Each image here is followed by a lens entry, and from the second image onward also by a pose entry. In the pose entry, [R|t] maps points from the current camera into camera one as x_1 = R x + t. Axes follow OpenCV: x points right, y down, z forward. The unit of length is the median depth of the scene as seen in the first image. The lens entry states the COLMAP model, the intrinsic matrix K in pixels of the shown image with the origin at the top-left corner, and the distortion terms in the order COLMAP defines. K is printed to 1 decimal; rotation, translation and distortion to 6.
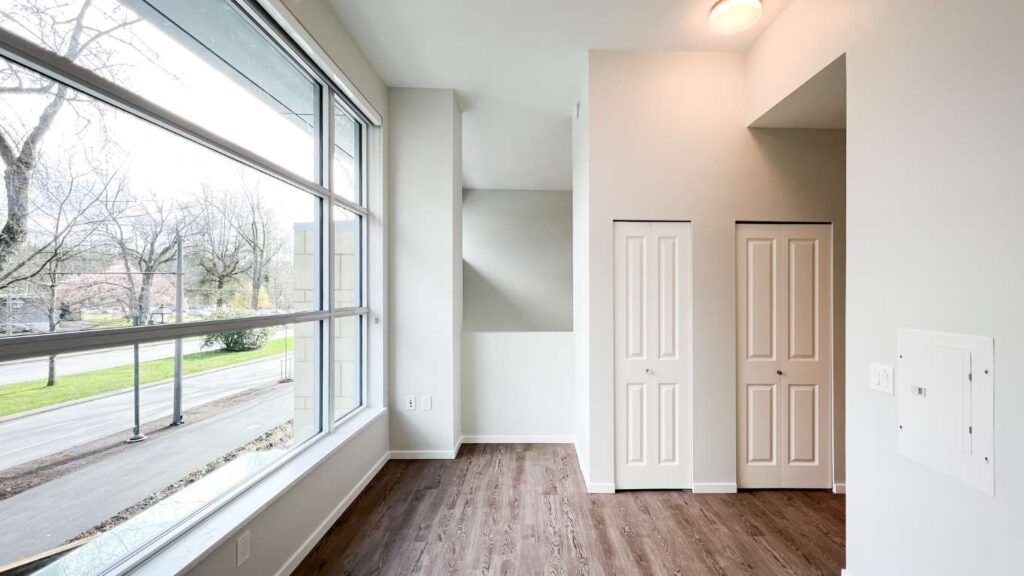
lens RADIAL K [[417.9, 0, 550.5], [0, 417.9, 286.7], [0, 0, 1]] dist [-0.000722, -0.000099]
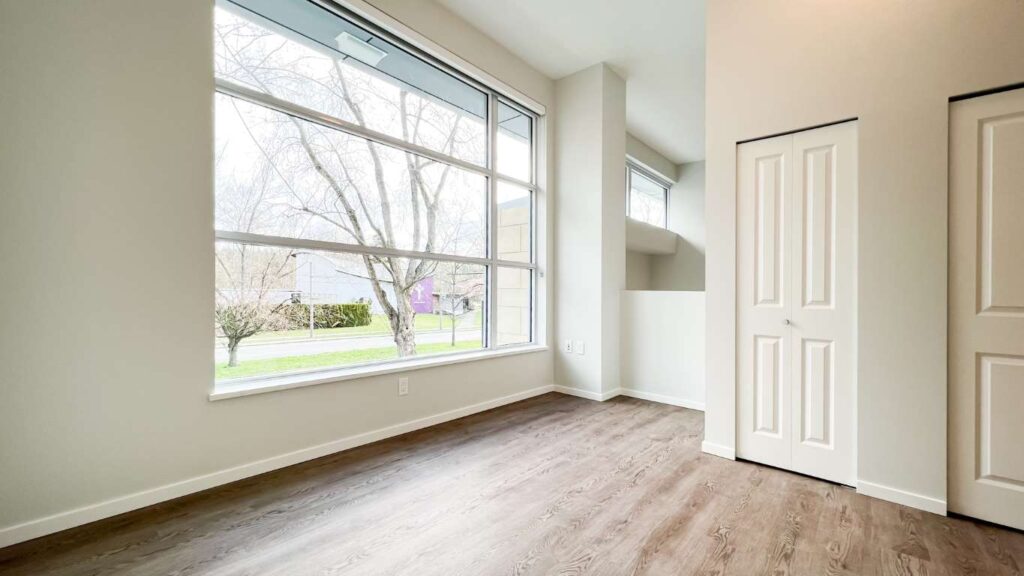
lens RADIAL K [[416.8, 0, 515.4], [0, 416.8, 293.1], [0, 0, 1]] dist [0.000153, 0.000152]
pose [[0.723861, 0.002979, -0.689940, 0.408708], [-0.001460, 0.999995, 0.002786, 0.145801], [0.689945, -0.001009, 0.723861, 0.067884]]
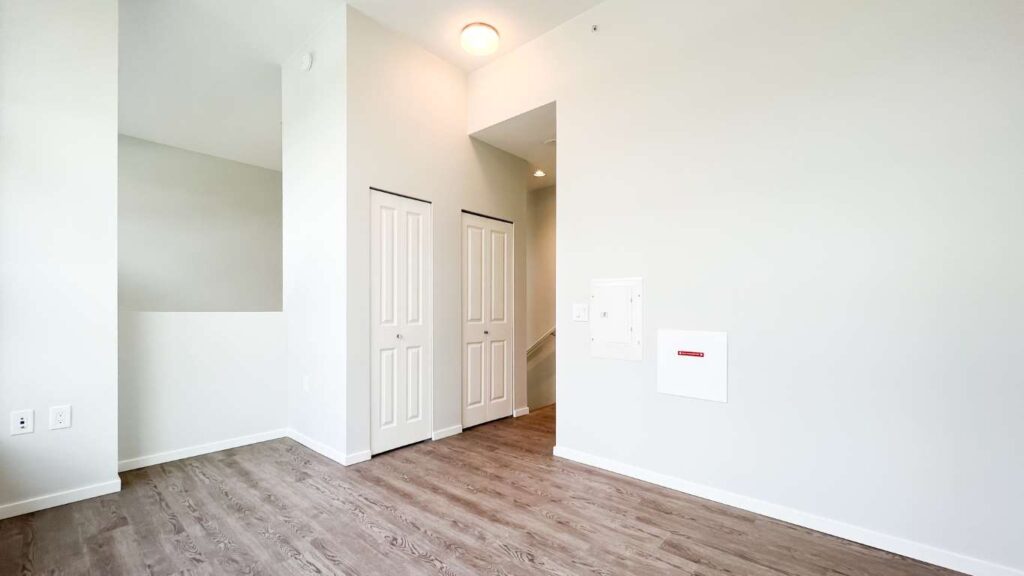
lens RADIAL K [[408.1, 0, 512.0], [0, 408.1, 299.8], [0, 0, 1]] dist [0.000889, 0.000312]
pose [[0.683346, 0.007453, 0.730057, -0.325073], [-0.005552, 0.999972, -0.005011, 0.113163], [-0.730074, -0.000629, 0.683368, 0.082809]]
